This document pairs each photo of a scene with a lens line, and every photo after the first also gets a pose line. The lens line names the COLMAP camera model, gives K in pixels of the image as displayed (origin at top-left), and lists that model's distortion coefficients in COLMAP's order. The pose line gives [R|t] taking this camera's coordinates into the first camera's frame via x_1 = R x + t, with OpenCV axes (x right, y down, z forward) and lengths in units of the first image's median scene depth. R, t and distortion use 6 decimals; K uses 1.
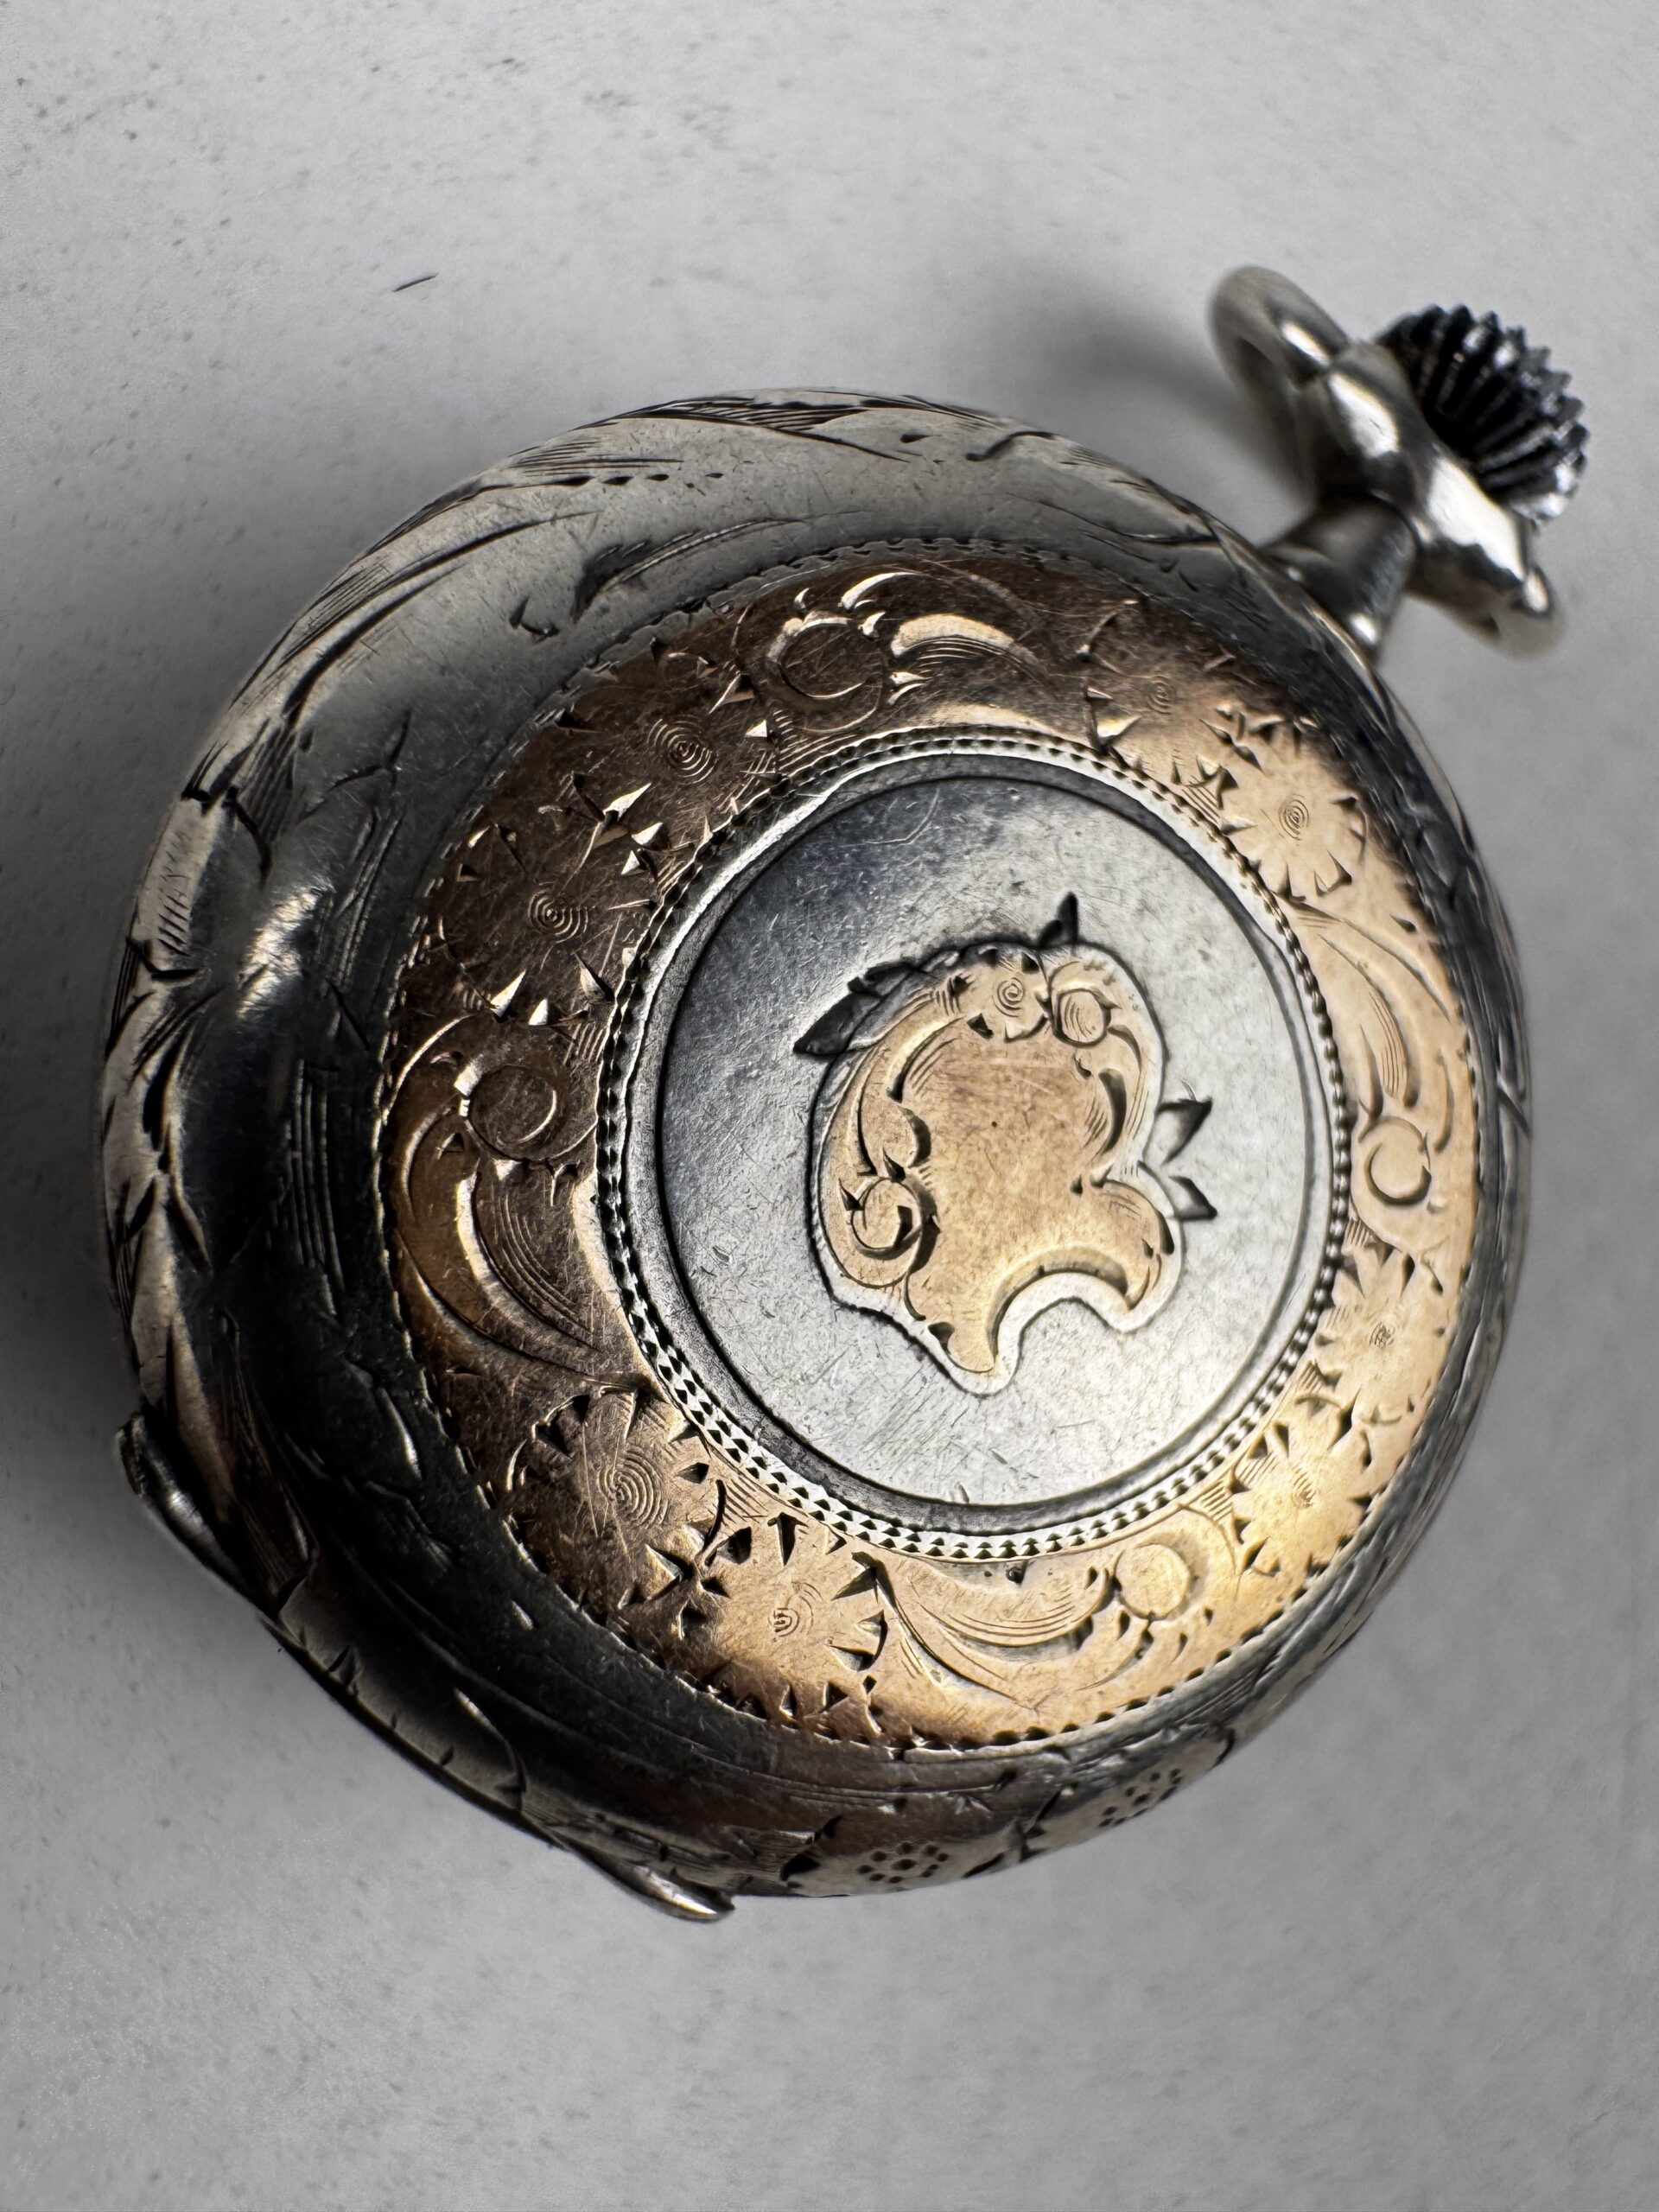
lens RADIAL K [[1572.1, 0, 829.5], [0, 1572.1, 1106.0], [0, 0, 1]] dist [-0.003219, -0.006316]
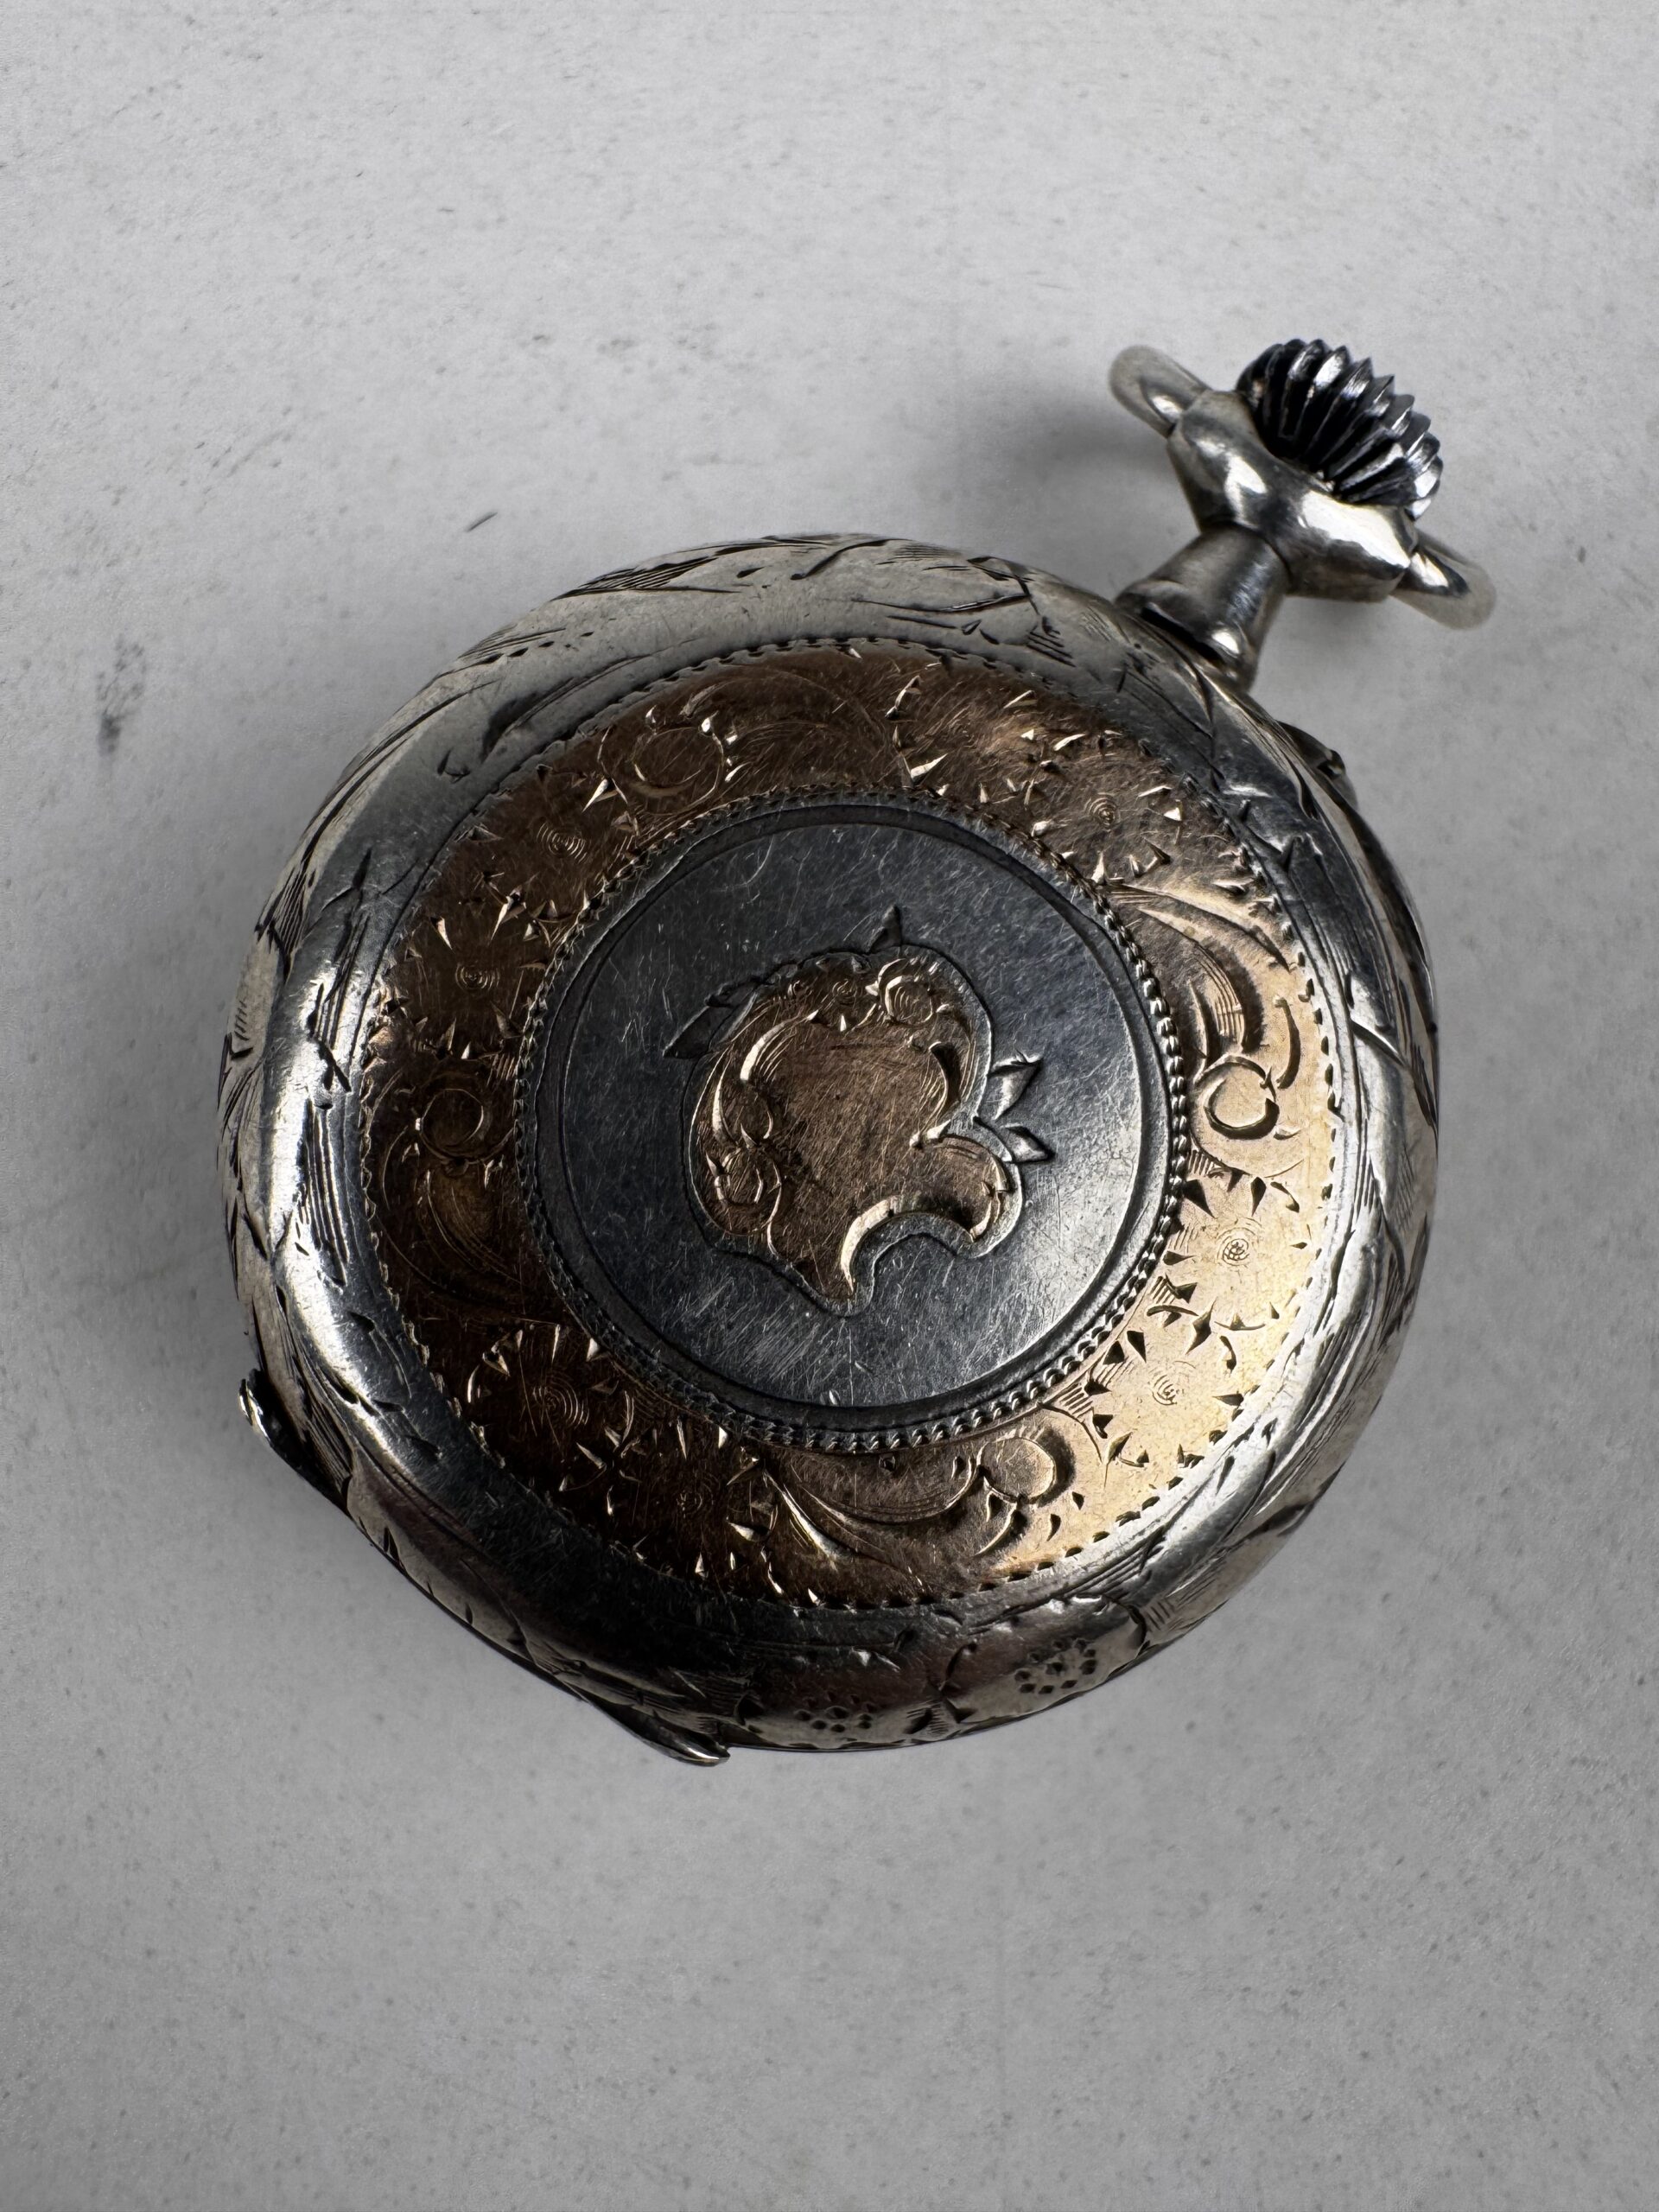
lens RADIAL K [[1531.6, 0, 829.5], [0, 1531.6, 1106.0], [0, 0, 1]] dist [0.001082, -0.000705]
pose [[0.953064, -0.111084, -0.281655, 0.404473], [0.095286, 0.993040, -0.069224, 0.092844], [0.287385, 0.039137, 0.957015, -0.146442]]
